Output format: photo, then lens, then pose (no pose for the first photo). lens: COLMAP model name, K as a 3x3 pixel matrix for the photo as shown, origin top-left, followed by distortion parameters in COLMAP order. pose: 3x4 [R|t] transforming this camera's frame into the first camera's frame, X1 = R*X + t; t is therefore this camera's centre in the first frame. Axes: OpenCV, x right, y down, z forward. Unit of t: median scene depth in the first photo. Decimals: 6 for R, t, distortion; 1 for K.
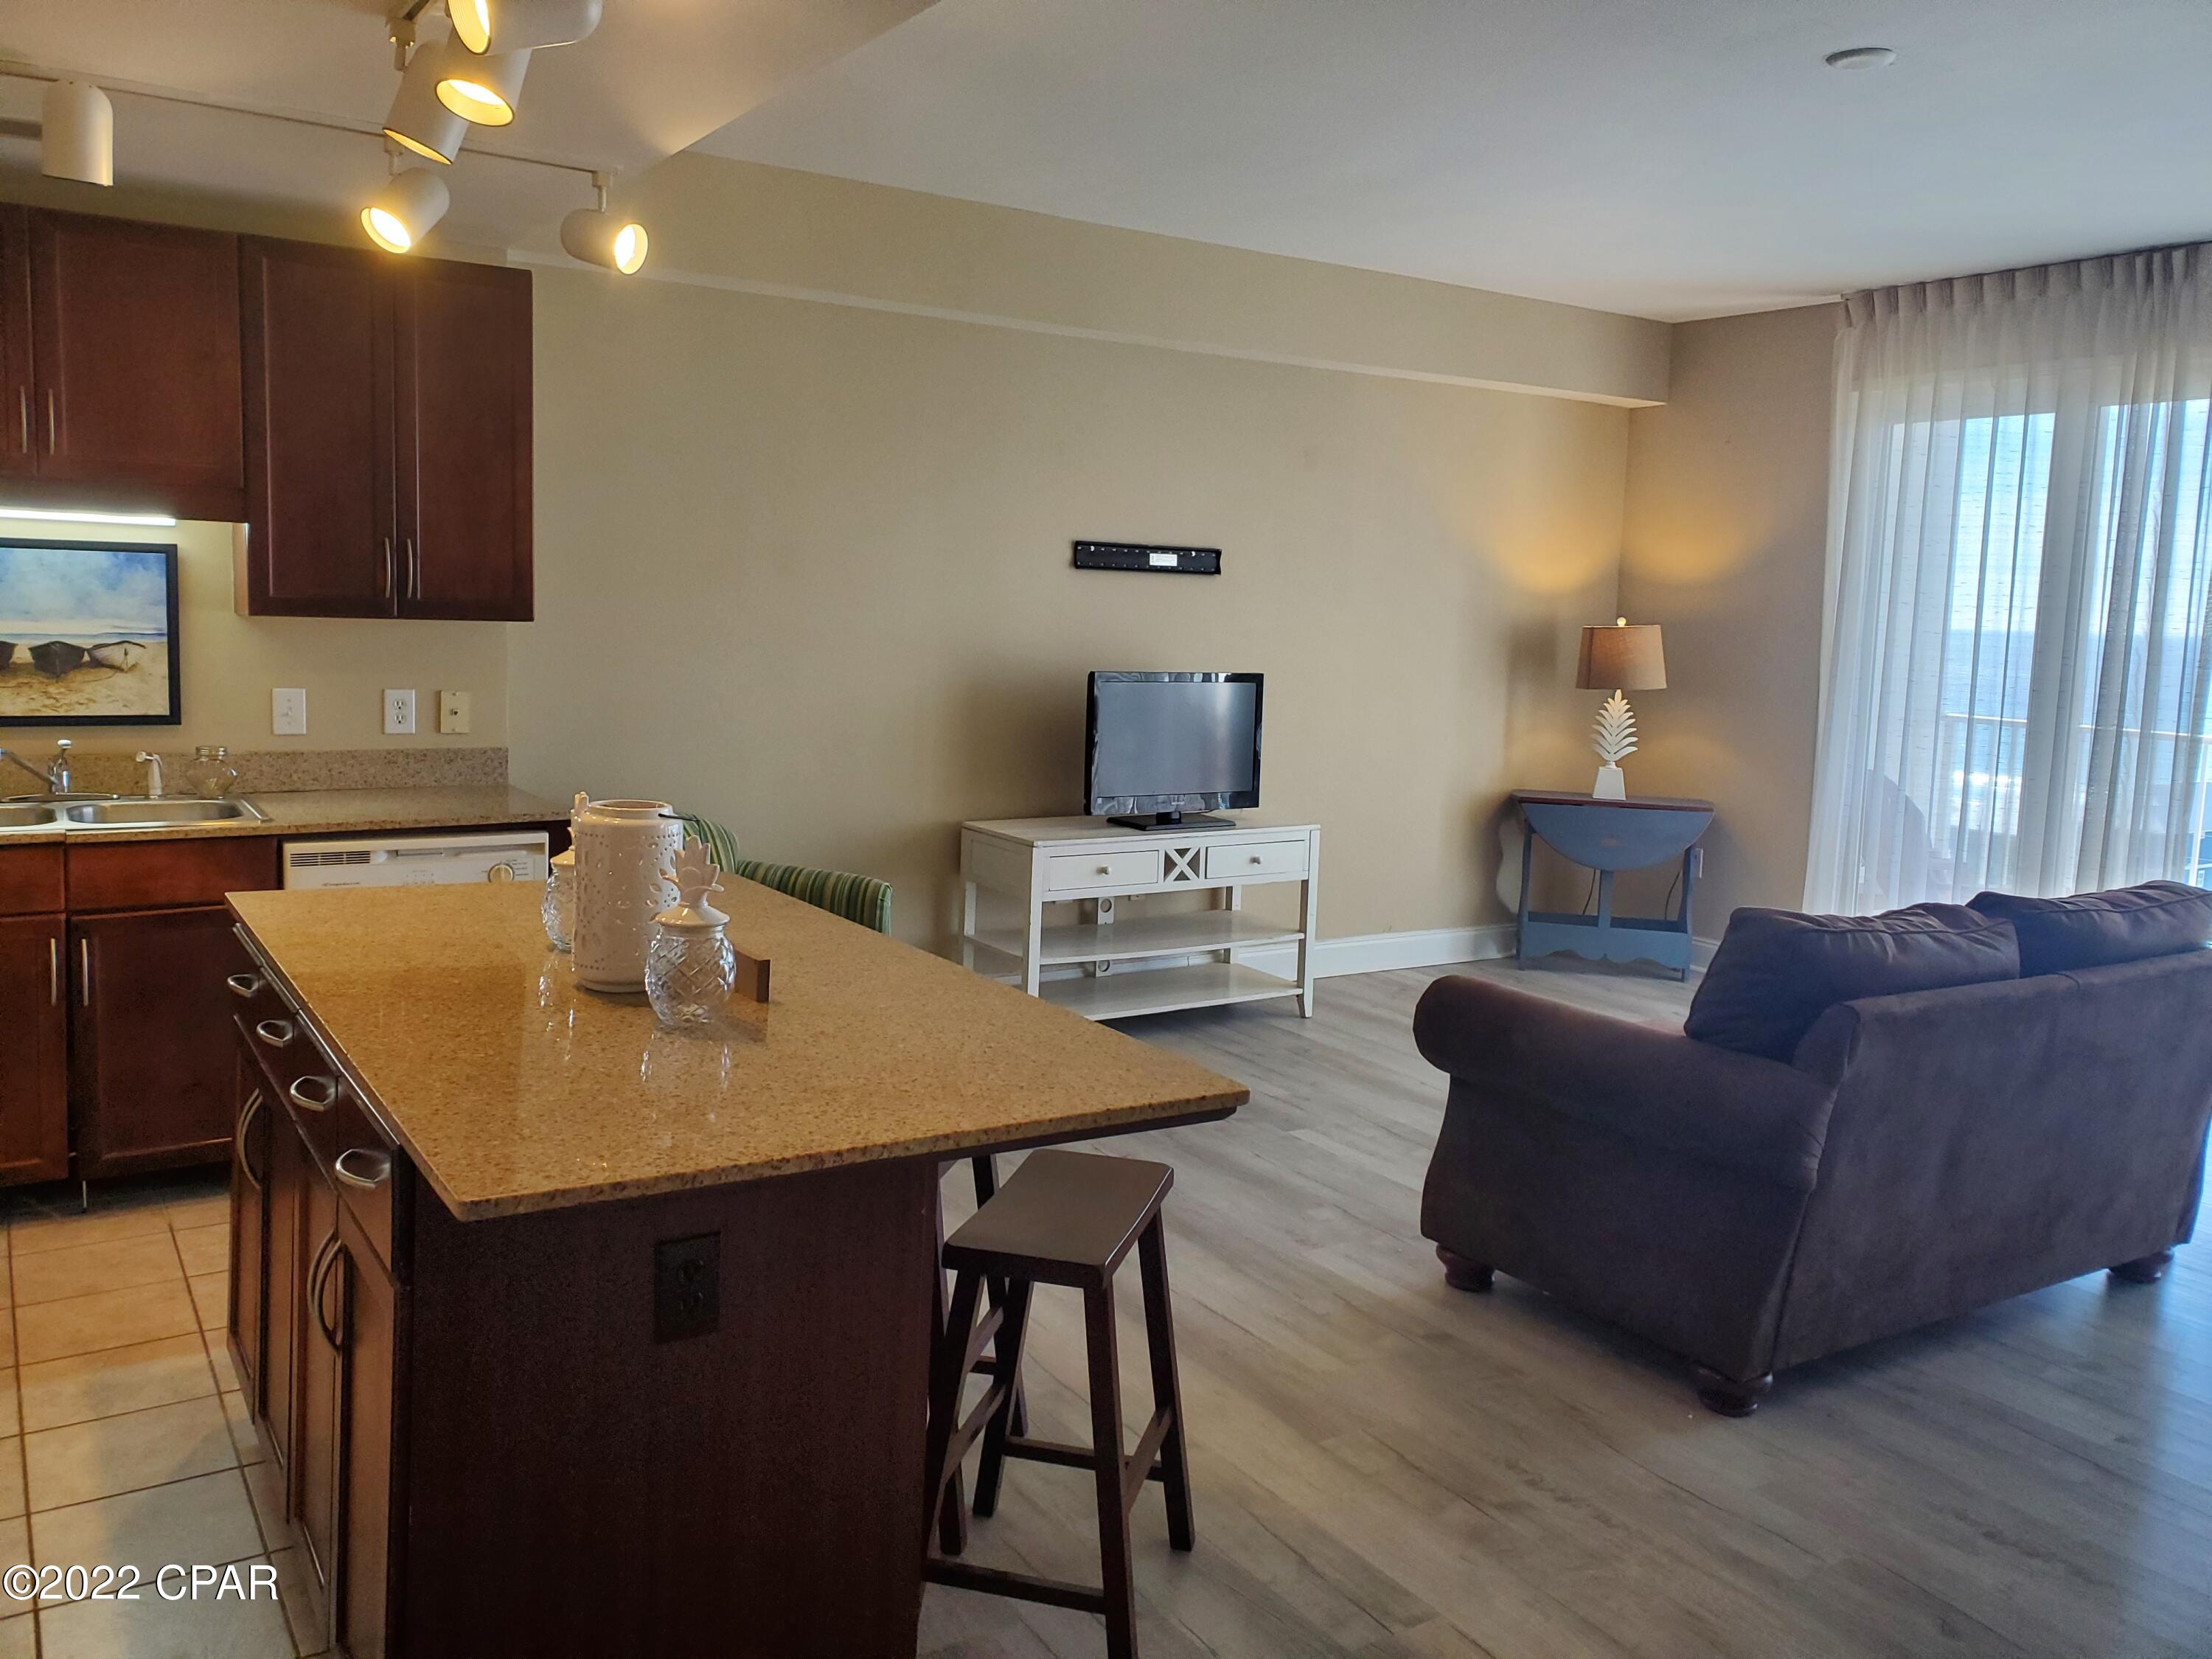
lens RADIAL K [[1700.1, 0, 1113.1], [0, 1700.1, 763.3], [0, 0, 1]] dist [0.055876, -0.048625]
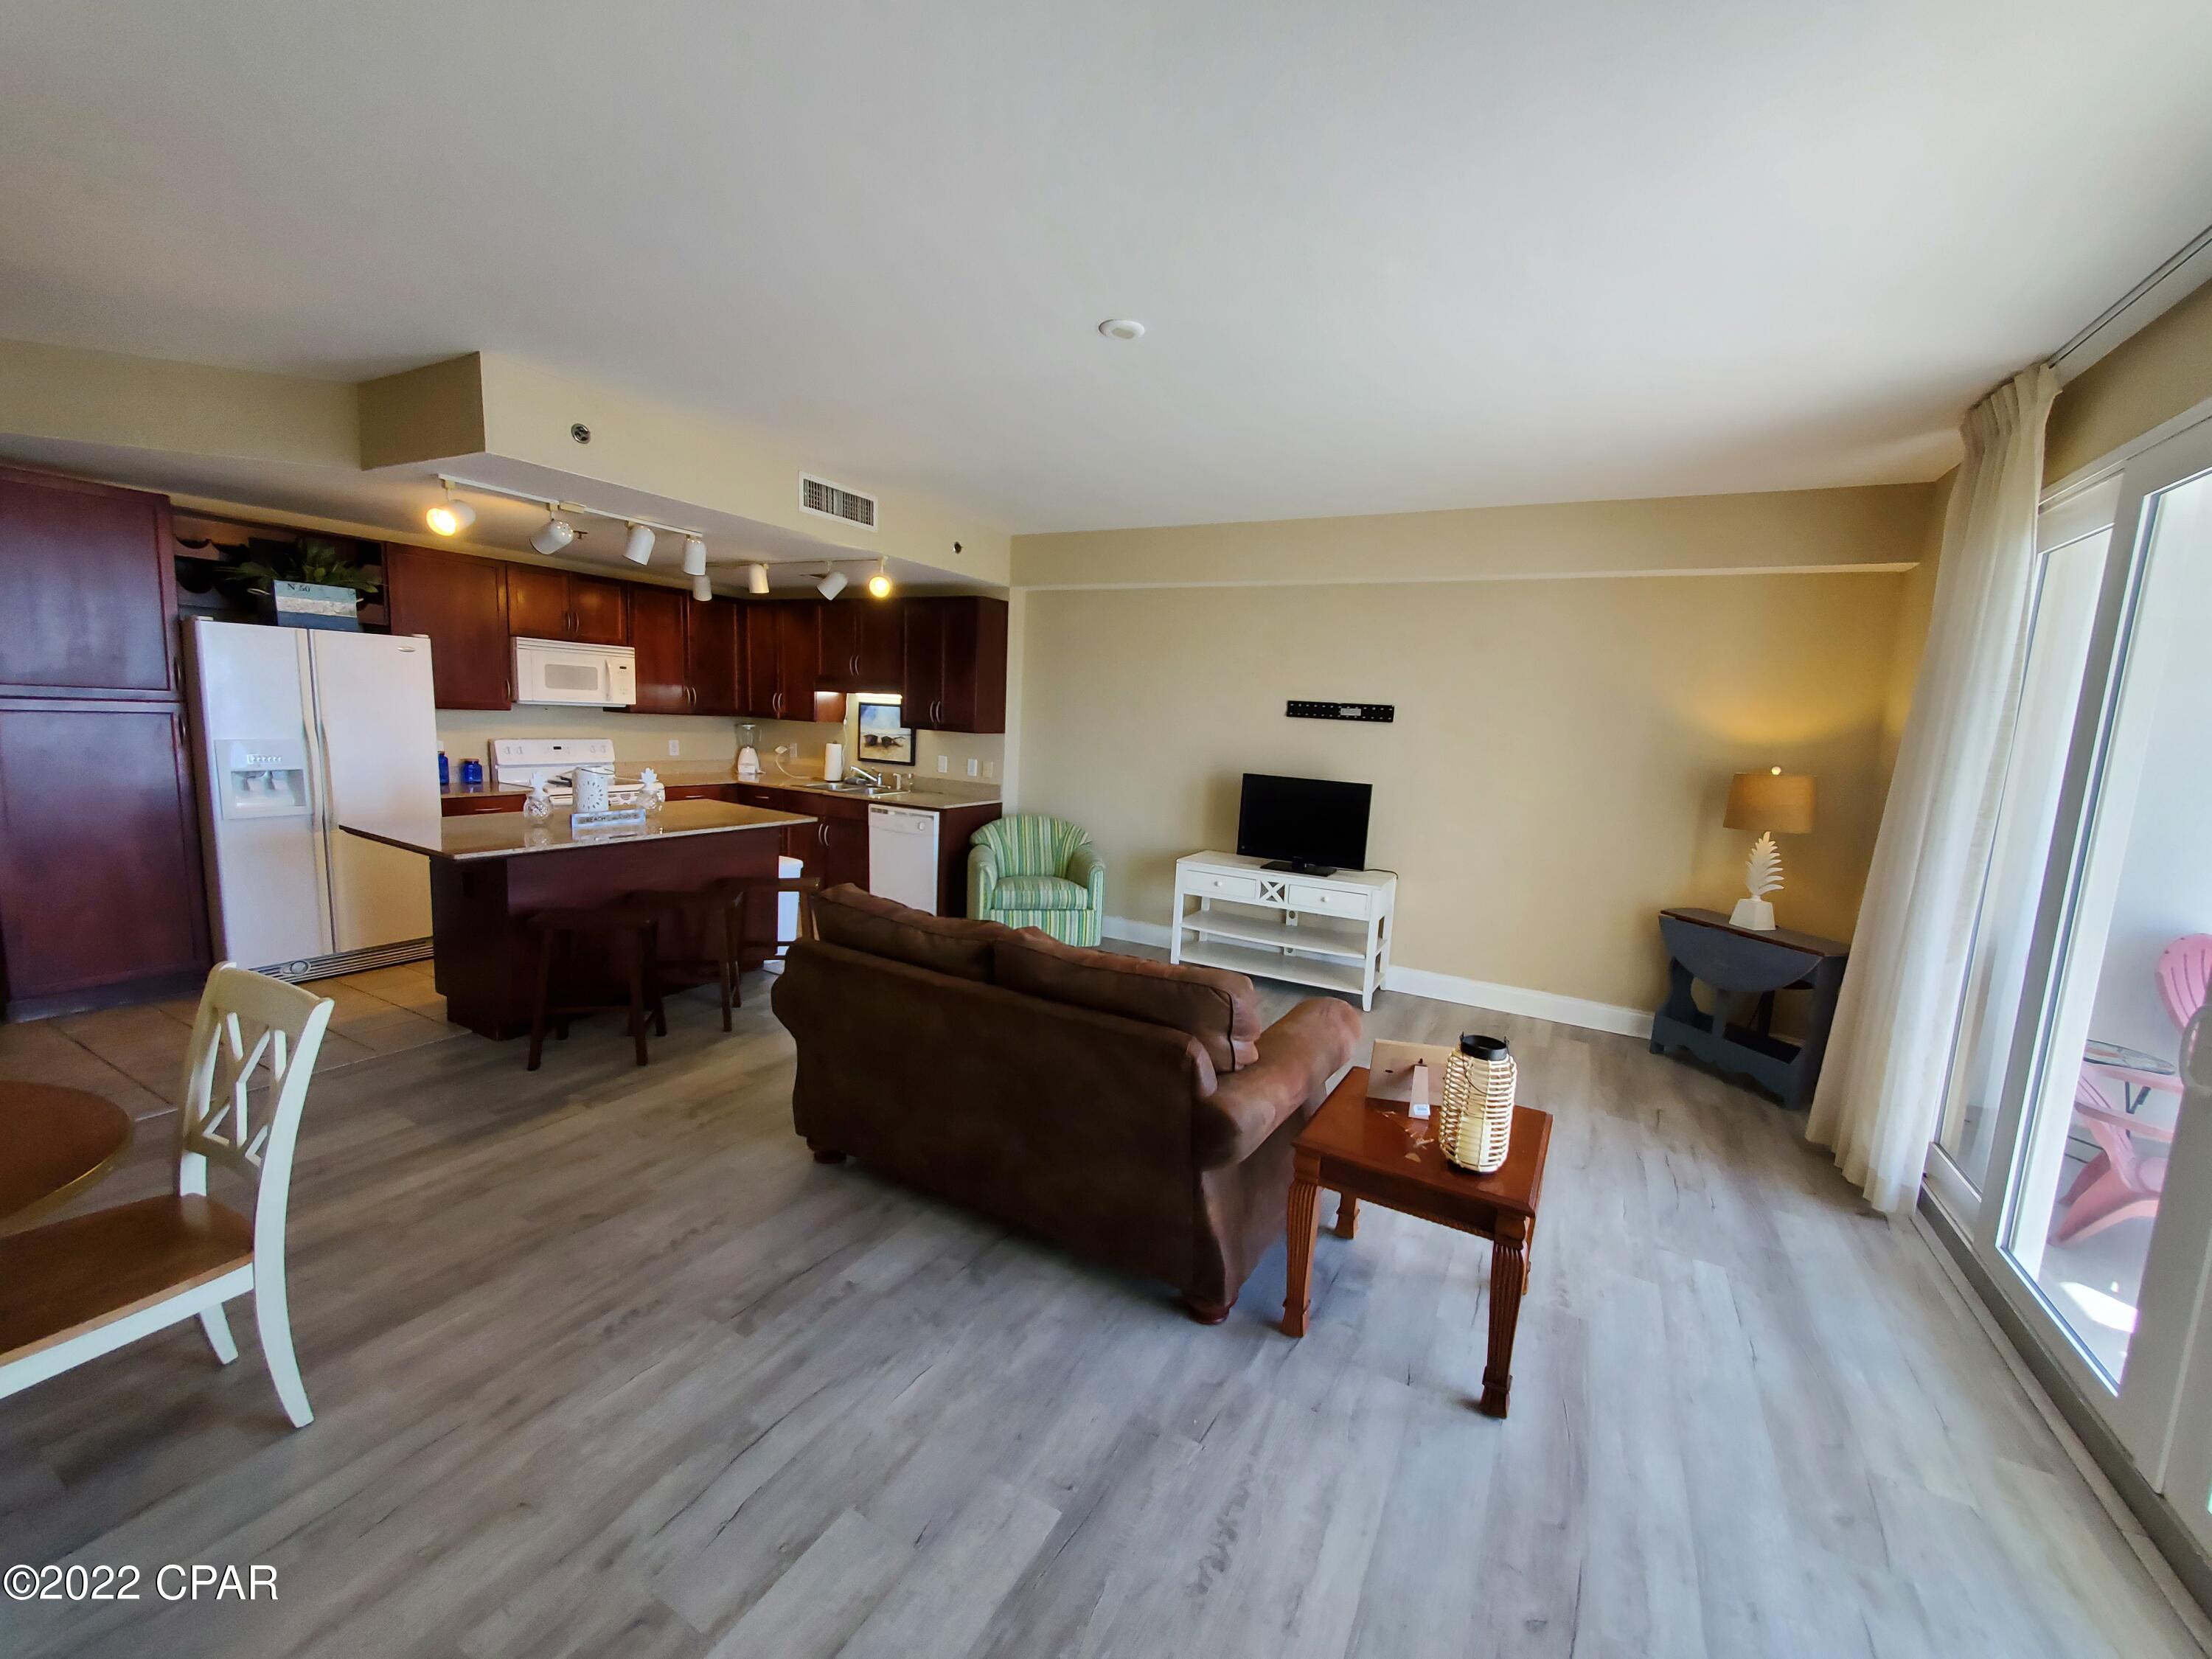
lens RADIAL K [[875.9, 0, 1137.3], [0, 875.9, 831.0], [0, 0, 1]] dist [0.001090, -0.005960]
pose [[0.485591, 0.106842, -0.867633, 0.850503], [-0.121107, 0.991155, 0.054272, -0.035800], [0.865757, 0.078722, 0.494235, 0.535671]]
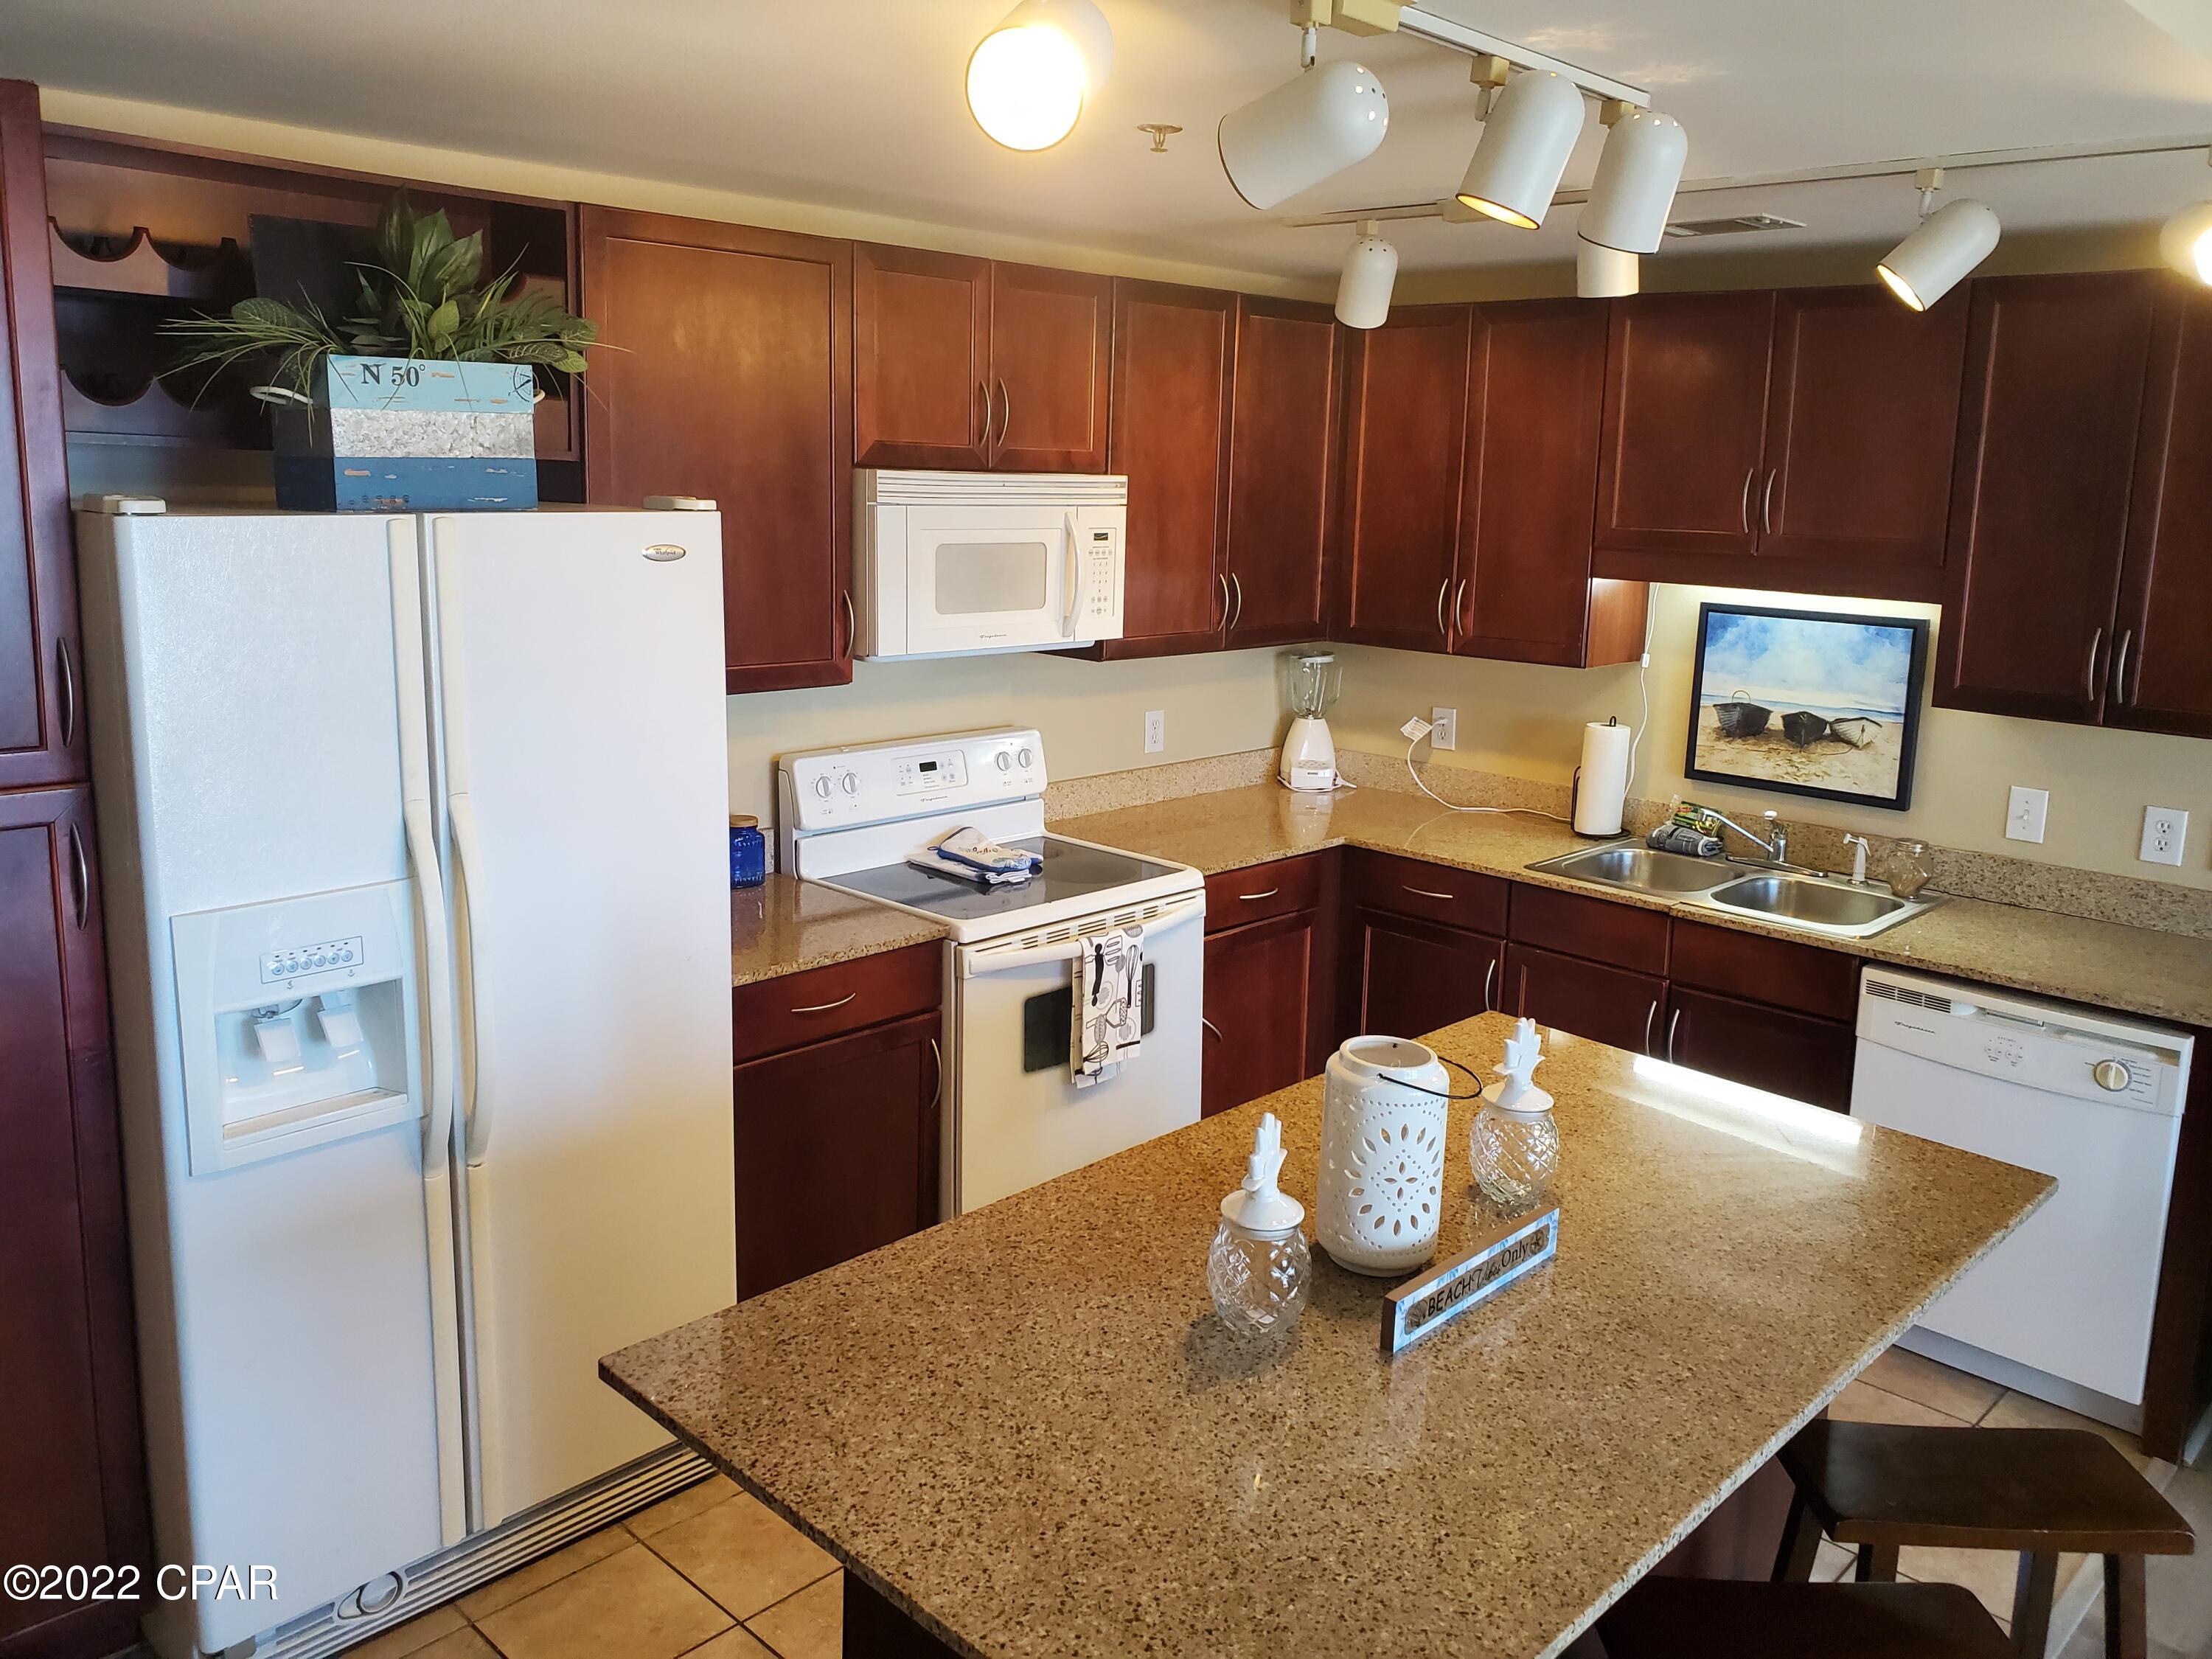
lens RADIAL K [[1732.6, 0, 1118.2], [0, 1732.6, 746.3], [0, 0, 1]] dist [0.010143, -0.005431]
pose [[0.220116, 0.131750, -0.966536, 0.239378], [-0.114468, 0.987480, 0.108536, -0.098349], [0.968734, 0.086747, 0.232441, 0.325108]]
